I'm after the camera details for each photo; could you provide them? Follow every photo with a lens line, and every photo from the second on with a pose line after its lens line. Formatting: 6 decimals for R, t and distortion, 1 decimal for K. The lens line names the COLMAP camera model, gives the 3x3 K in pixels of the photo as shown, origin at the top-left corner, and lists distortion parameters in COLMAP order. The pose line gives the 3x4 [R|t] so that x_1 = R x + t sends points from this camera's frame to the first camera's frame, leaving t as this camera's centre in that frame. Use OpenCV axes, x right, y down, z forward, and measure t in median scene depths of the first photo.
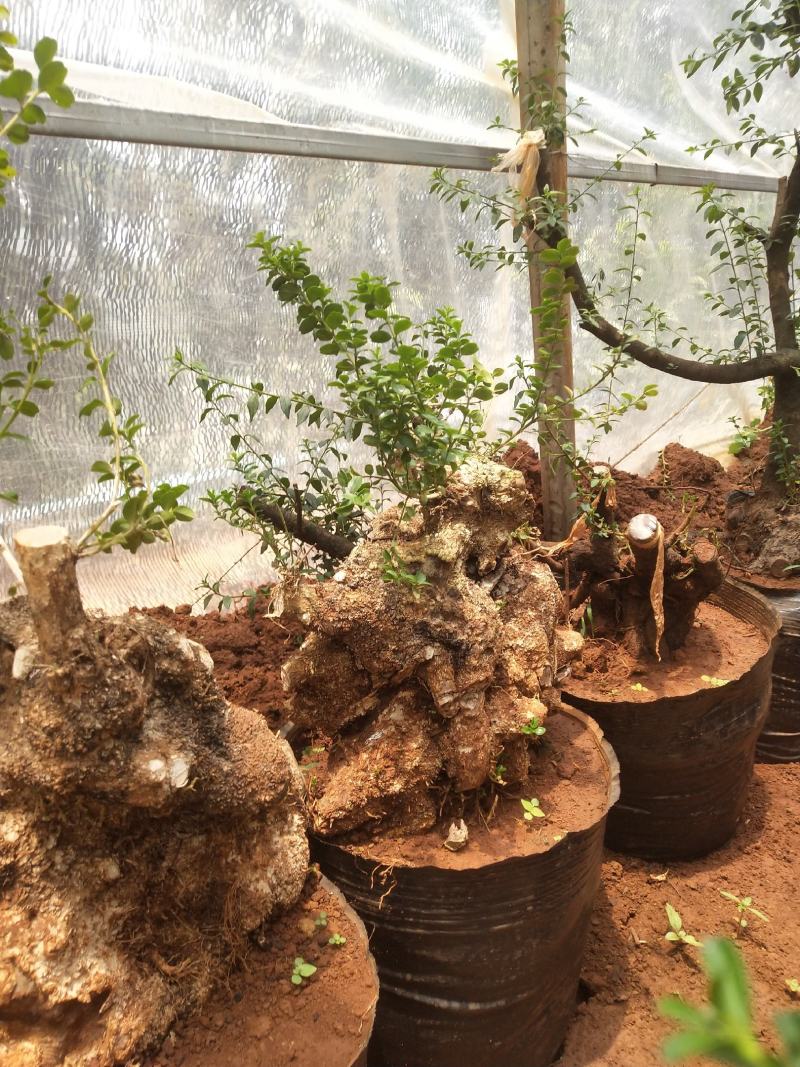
lens RADIAL K [[813.2, 0, 400.0], [0, 813.2, 533.5], [0, 0, 1]] dist [-0.003999, 0.041074]
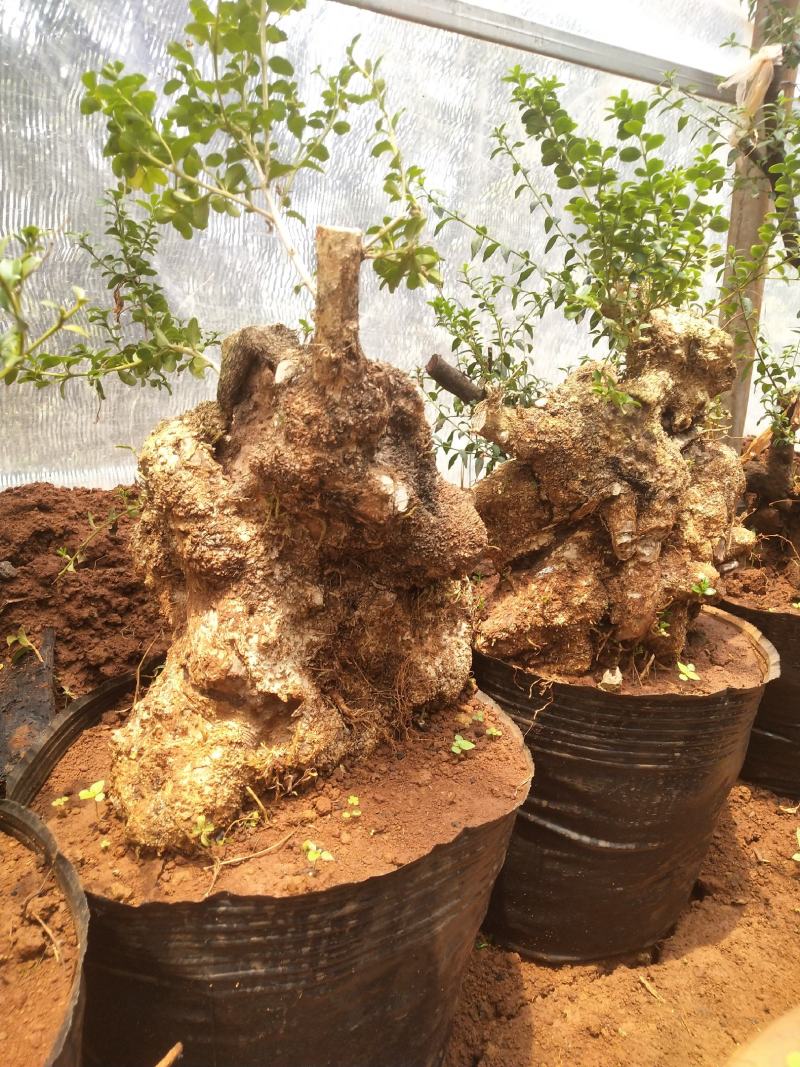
lens RADIAL K [[813.2, 0, 400.0], [0, 813.2, 533.5], [0, 0, 1]] dist [-0.003999, 0.041074]
pose [[0.979656, 0.149915, -0.133414, -0.086301], [-0.150726, 0.988567, 0.004059, 0.238909], [0.132497, 0.016132, 0.991052, -0.055801]]
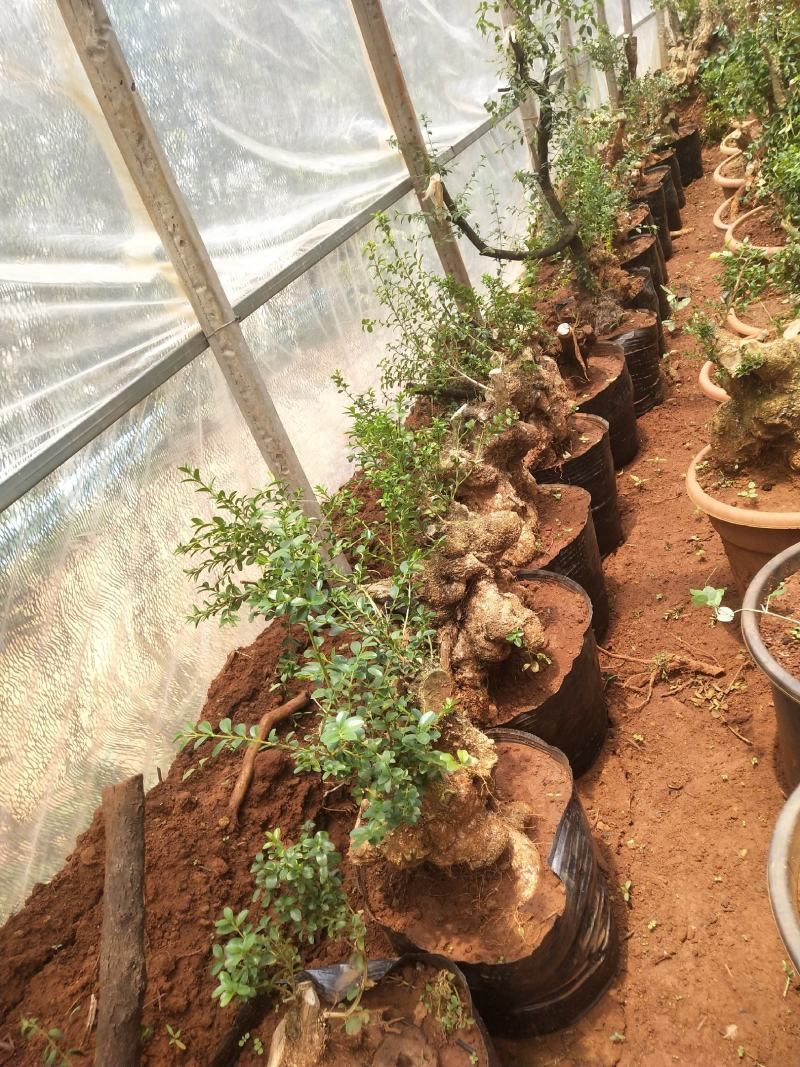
lens RADIAL K [[813.2, 0, 400.0], [0, 813.2, 533.5], [0, 0, 1]] dist [-0.003999, 0.041074]
pose [[0.872762, -0.436768, 0.217992, -1.196003], [0.412553, 0.898684, 0.148885, -0.034973], [-0.260934, -0.040008, 0.964527, -1.586766]]
